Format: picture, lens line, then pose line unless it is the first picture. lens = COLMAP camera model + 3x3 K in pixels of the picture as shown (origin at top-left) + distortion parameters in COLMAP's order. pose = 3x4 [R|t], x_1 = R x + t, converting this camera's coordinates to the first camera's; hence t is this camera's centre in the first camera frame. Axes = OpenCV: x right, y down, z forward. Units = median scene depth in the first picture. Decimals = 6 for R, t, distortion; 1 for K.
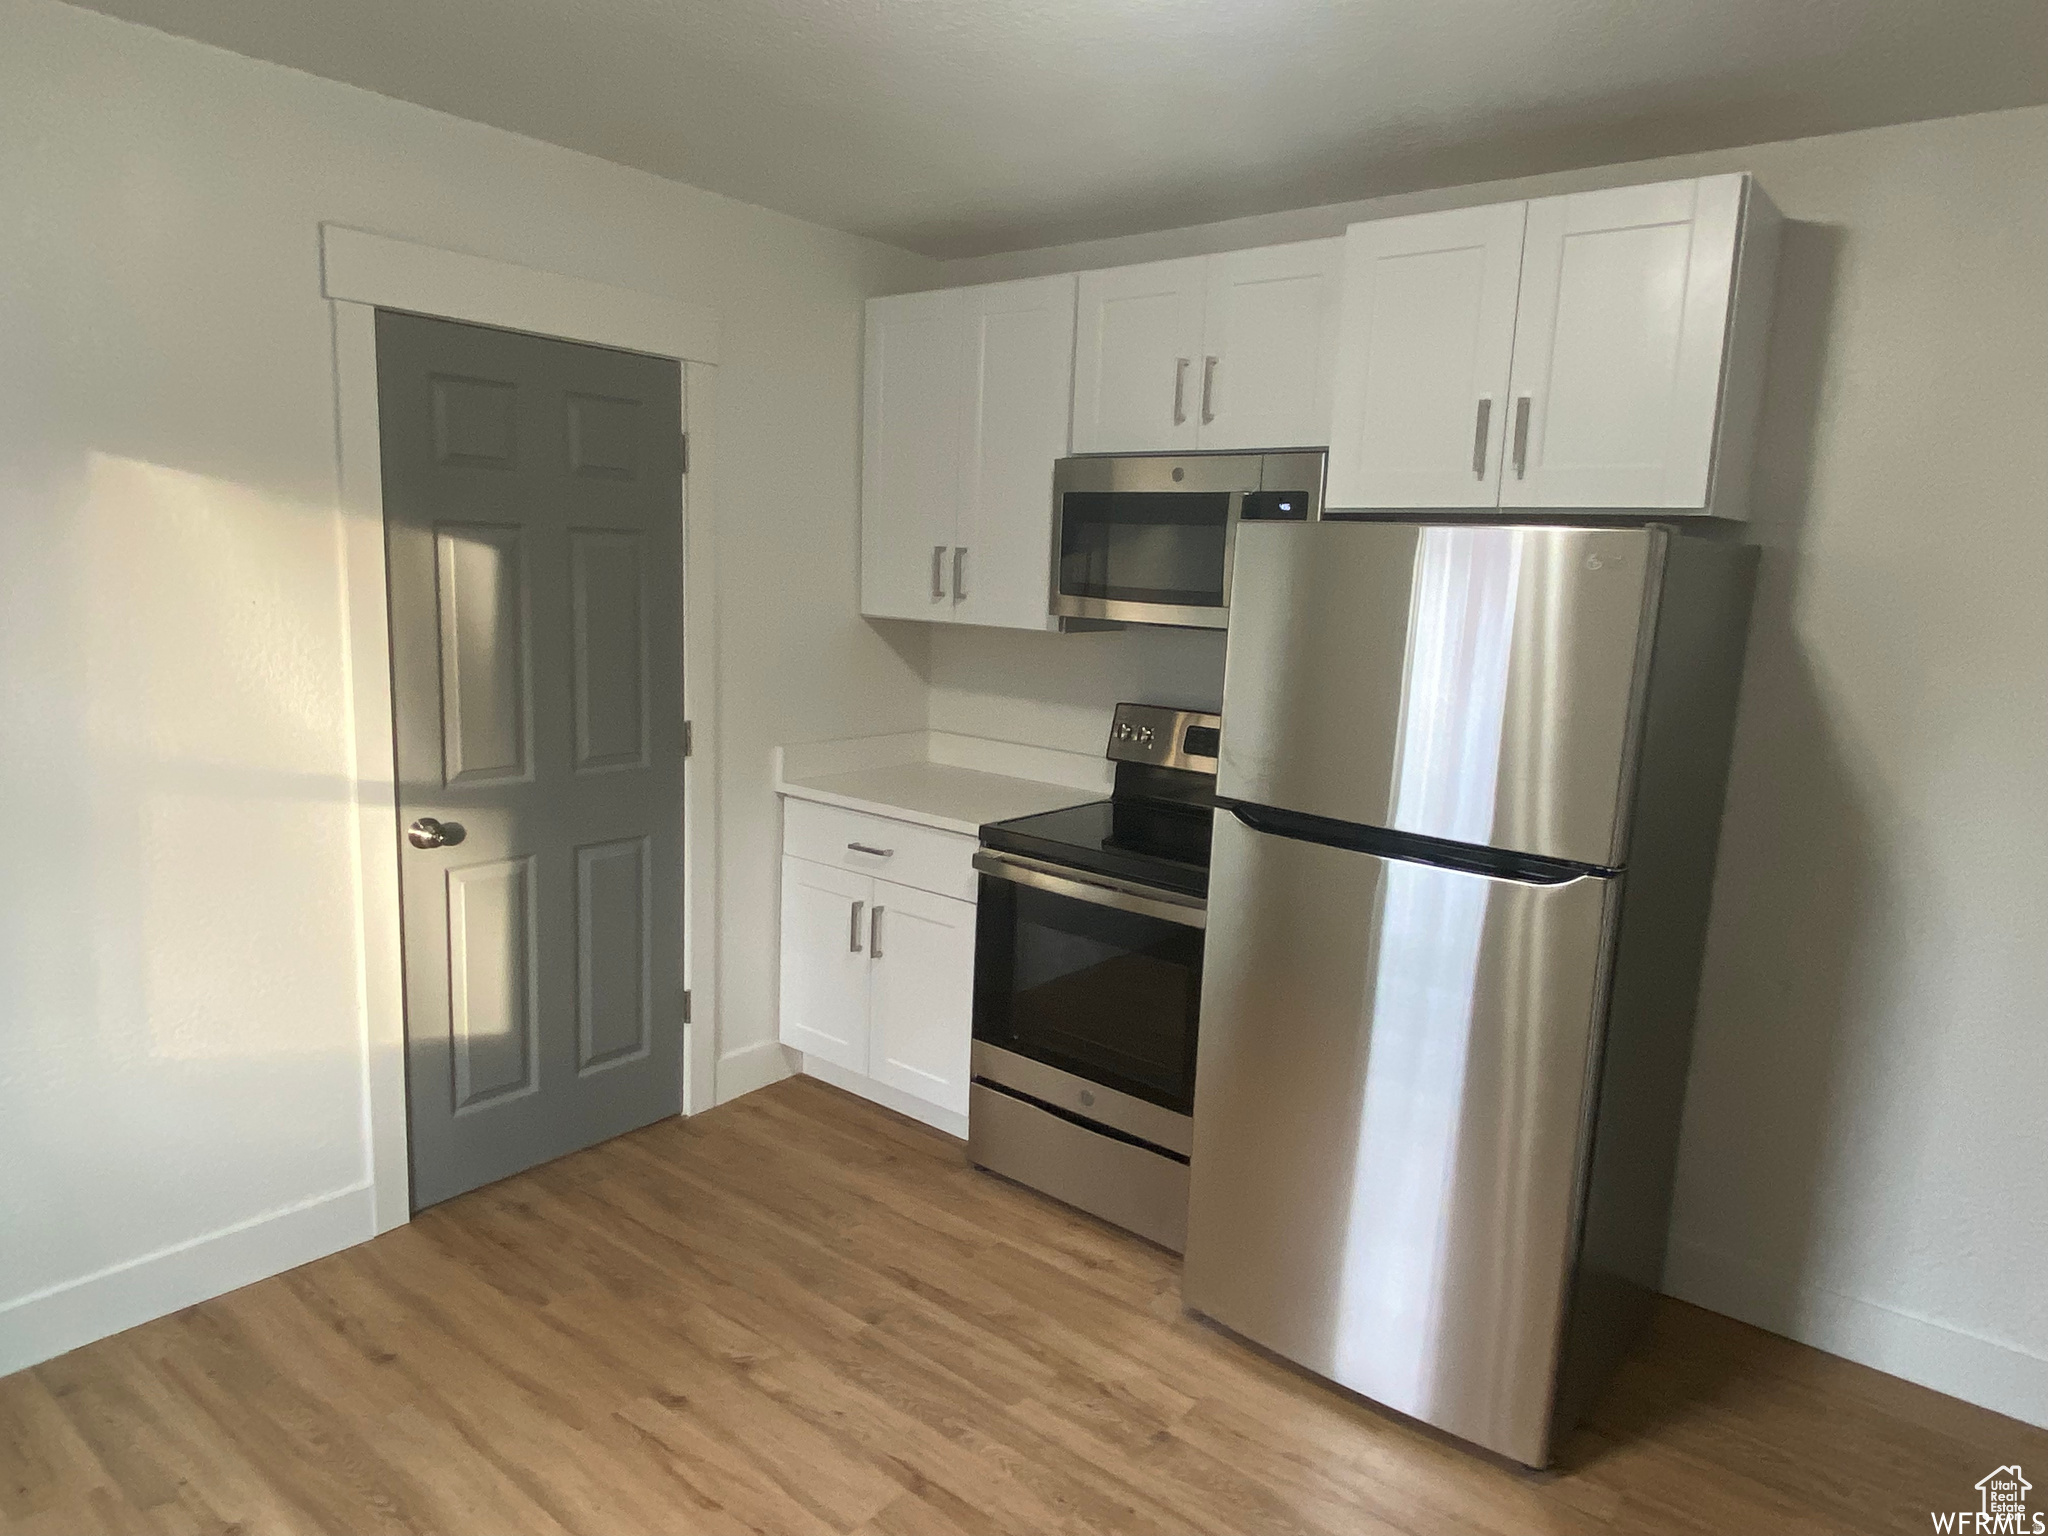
lens RADIAL K [[1322.8, 0, 1024.8], [0, 1322.8, 763.3], [0, 0, 1]] dist [0.114127, -0.131058]
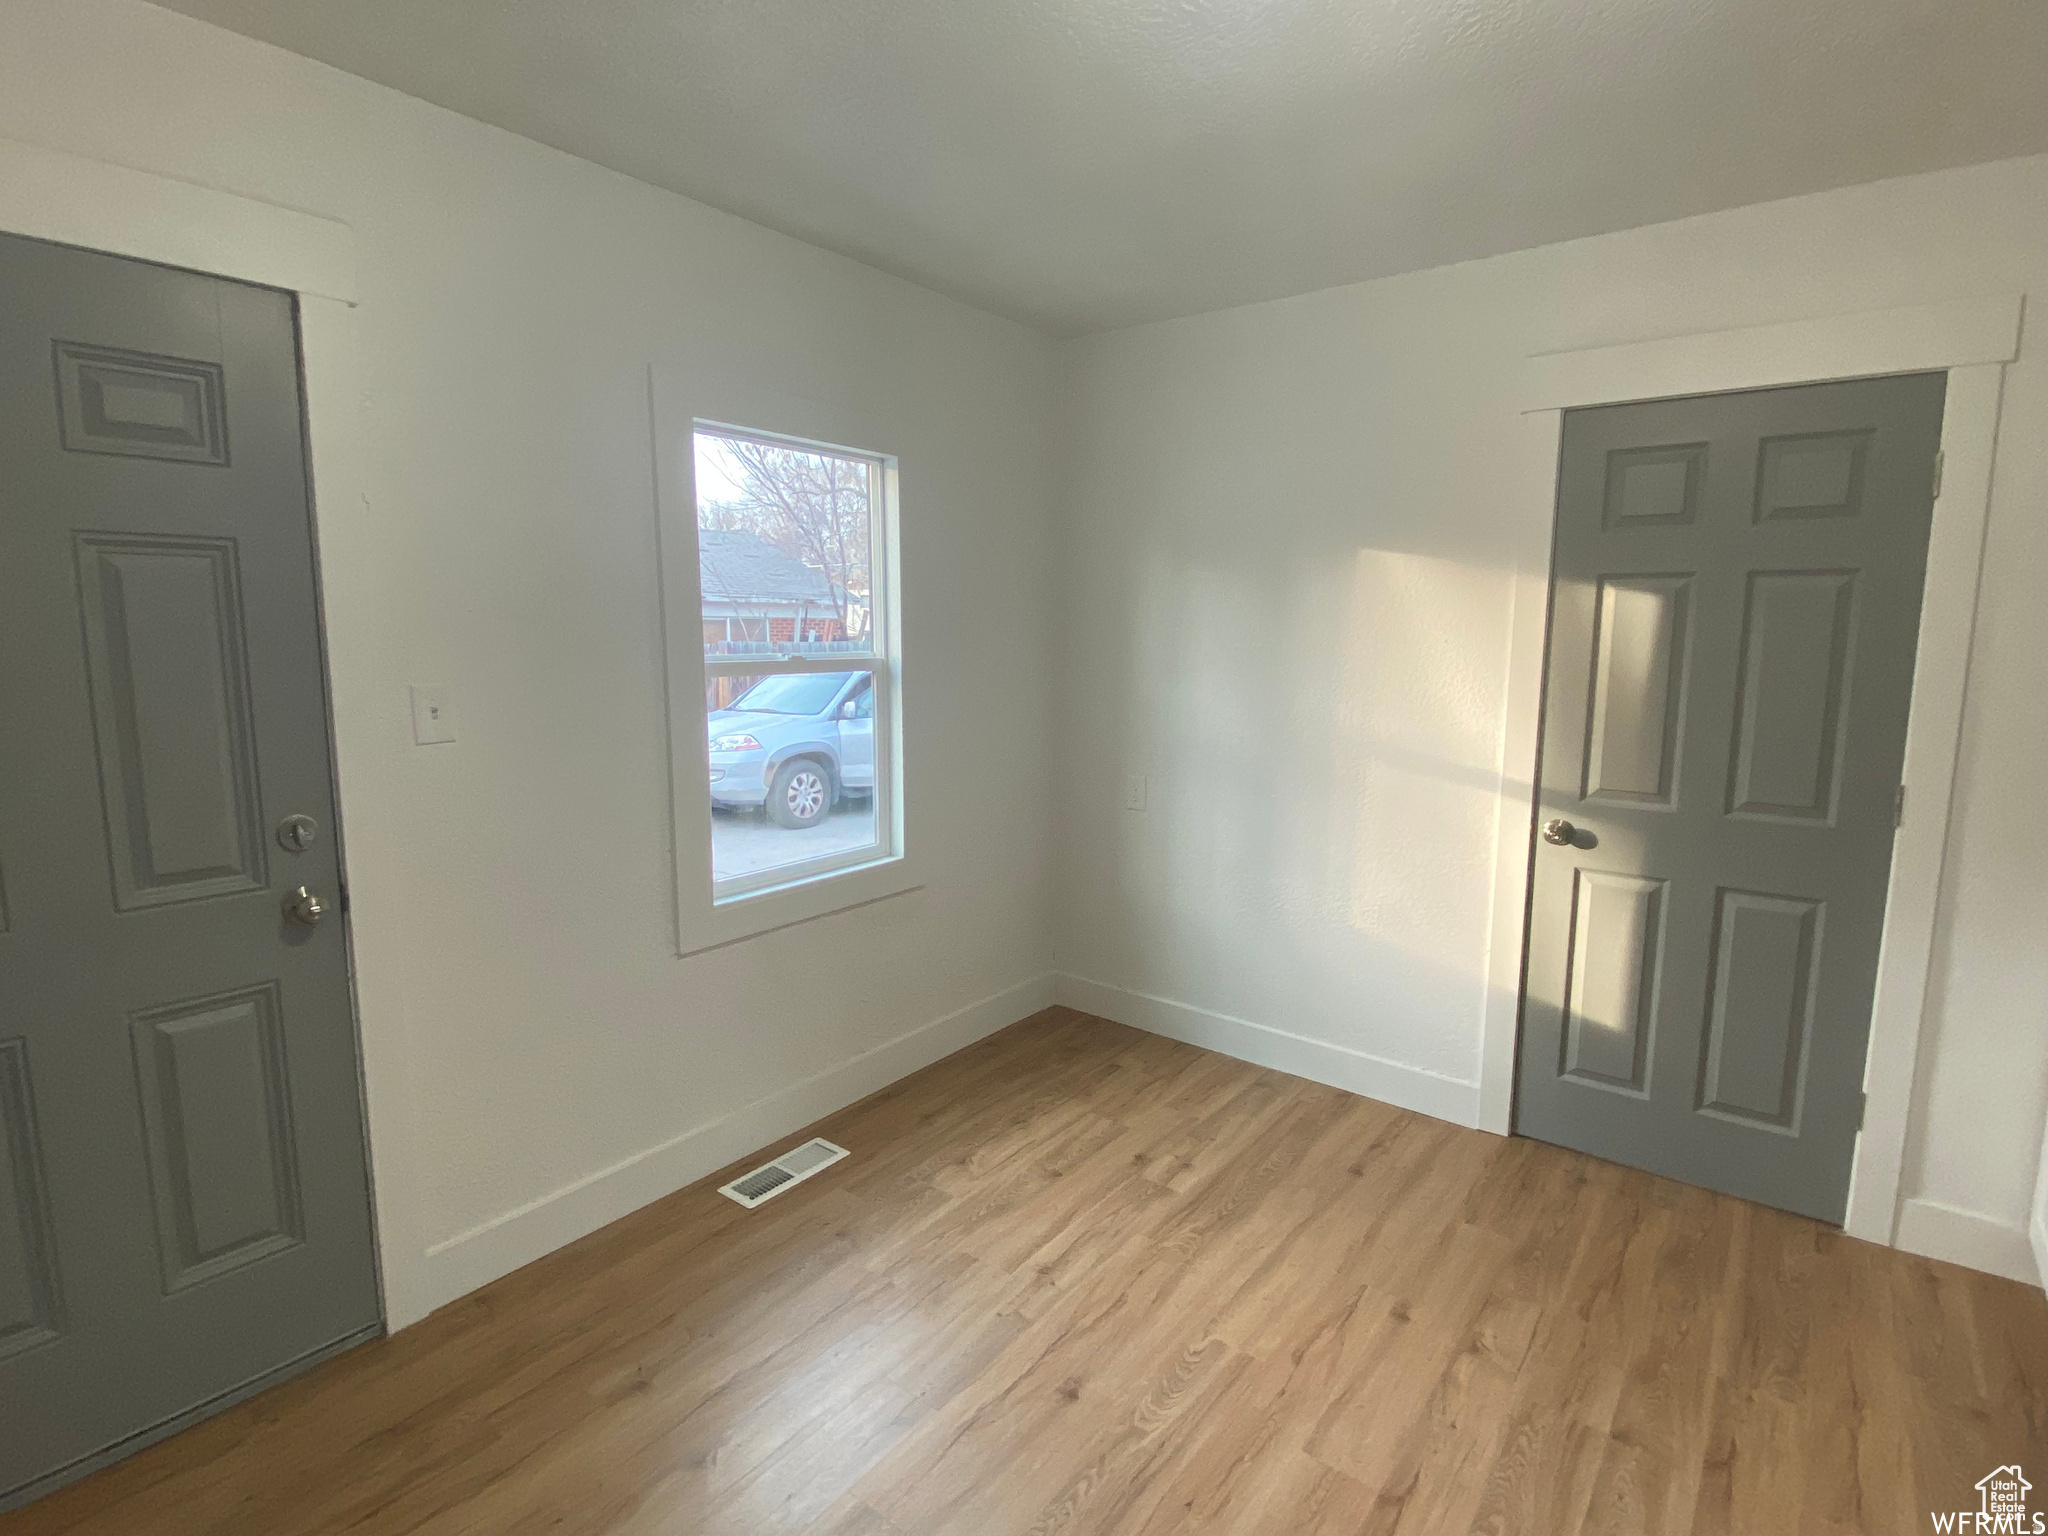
lens RADIAL K [[1040.6, 0, 1018.1], [0, 1040.6, 766.7], [0, 0, 1]] dist [0.077096, -0.049715]
pose [[0.018099, 0.102381, -0.994581, 0.509575], [-0.167643, 0.980972, 0.097929, -0.018931], [0.985682, 0.164962, 0.034918, 0.490207]]
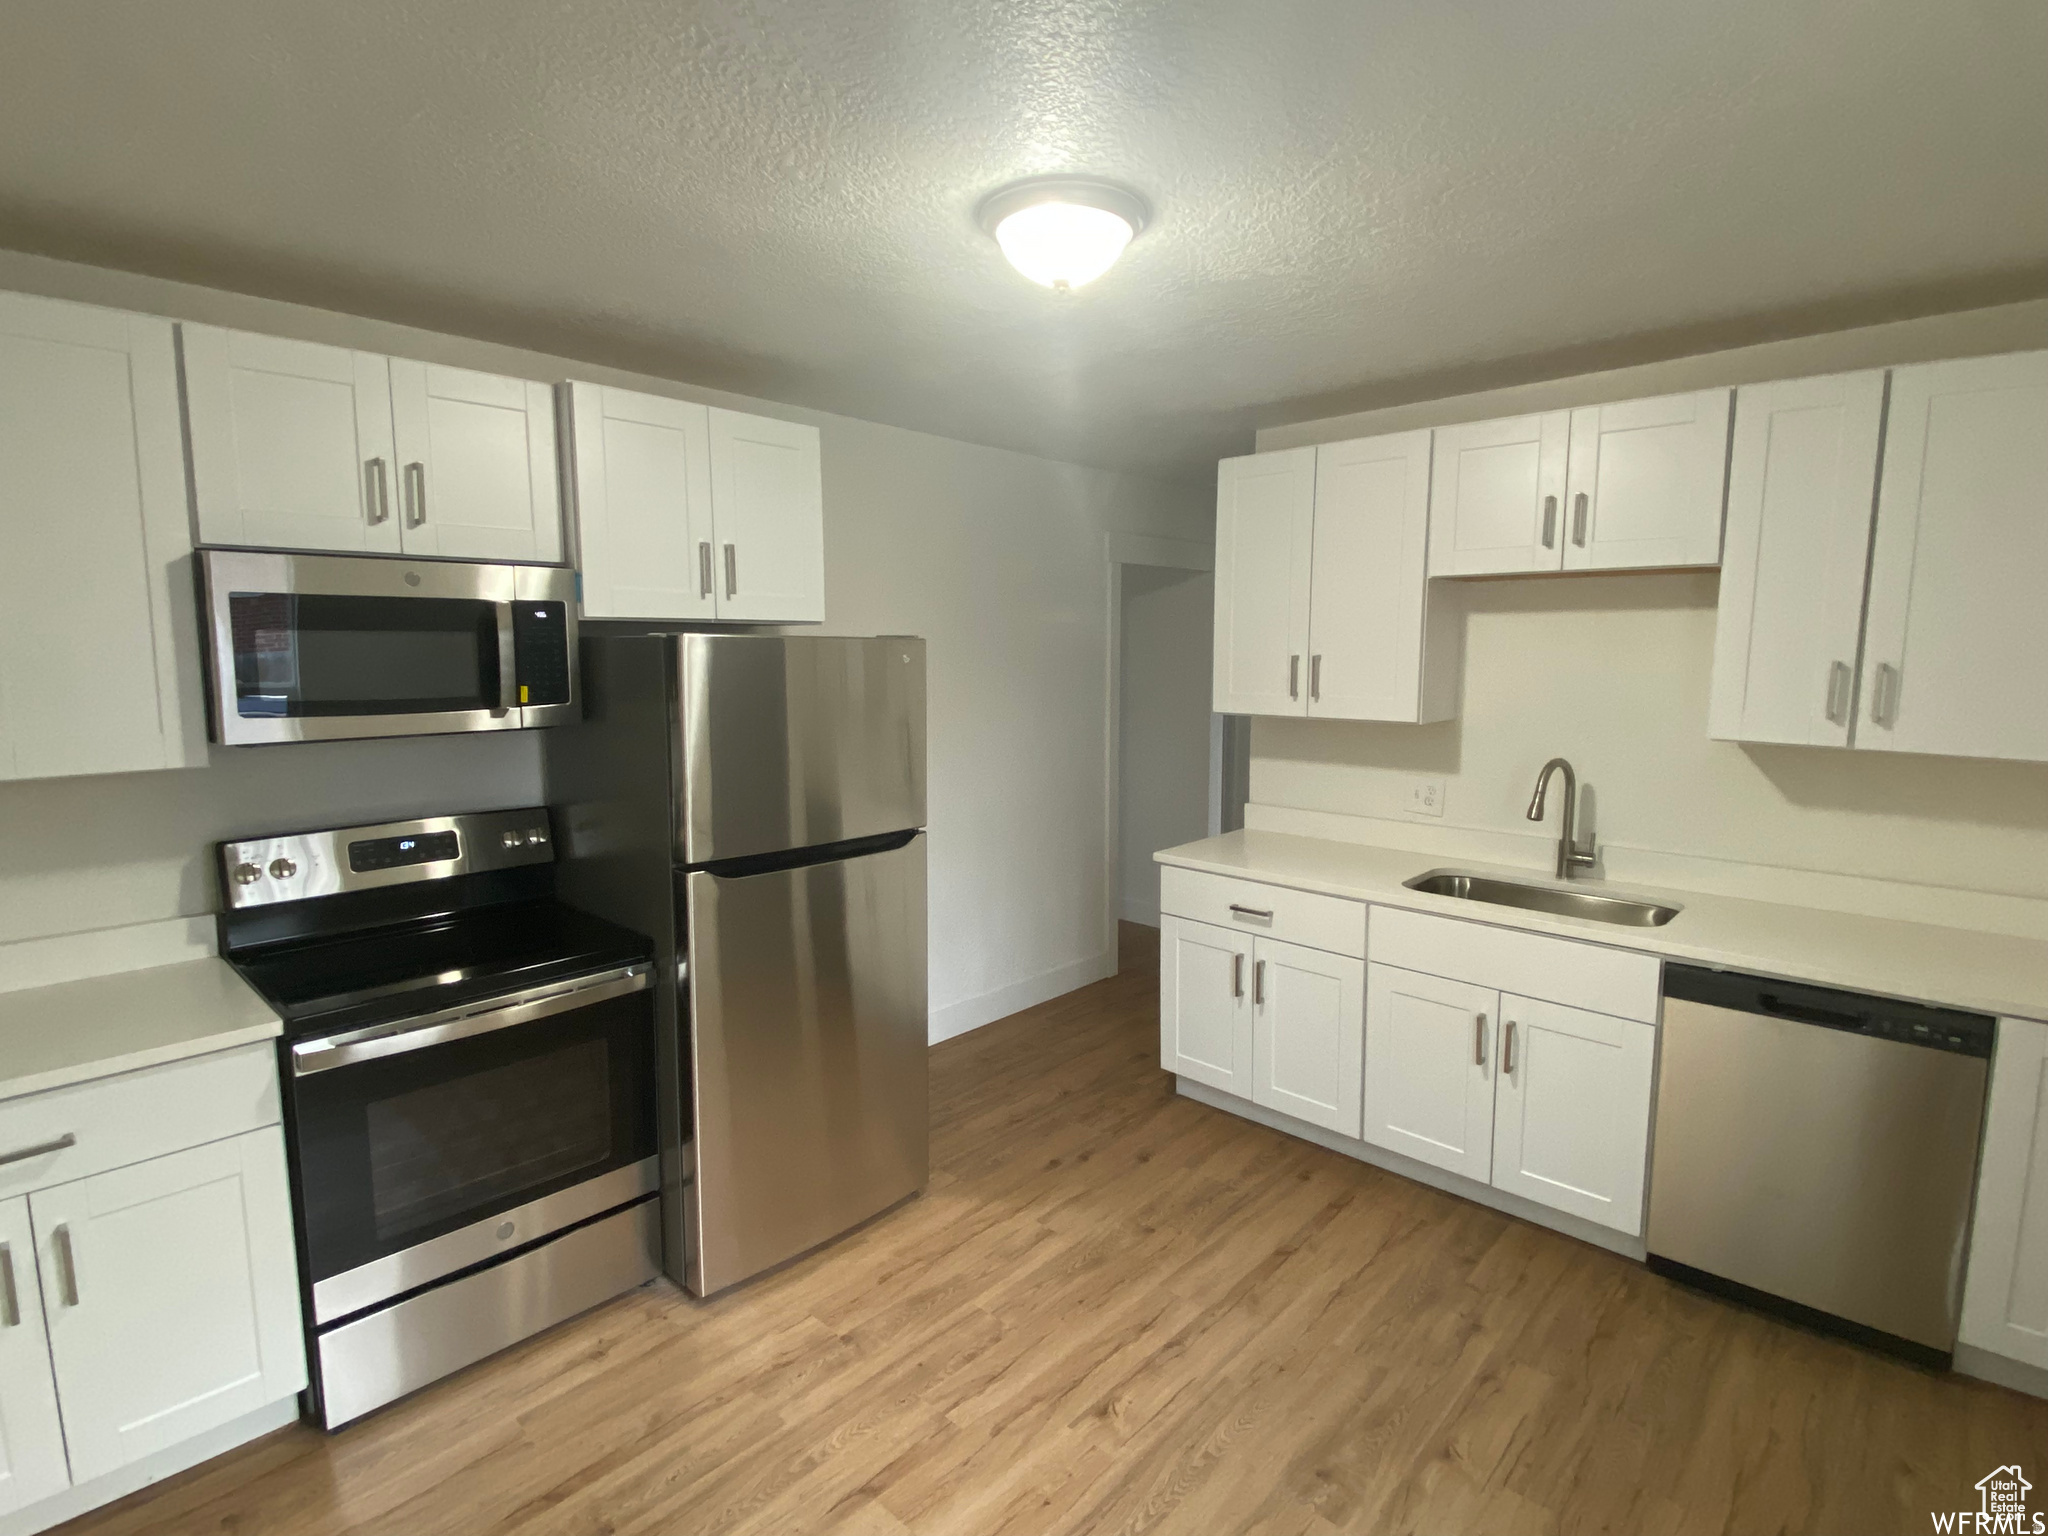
lens RADIAL K [[1040.6, 0, 1018.1], [0, 1040.6, 766.7], [0, 0, 1]] dist [0.077096, -0.049715]
pose [[0.069689, -0.157233, 0.985100, -0.682732], [0.162868, 0.976044, 0.144265, -0.134341], [-0.984184, 0.150387, 0.093627, 0.559730]]
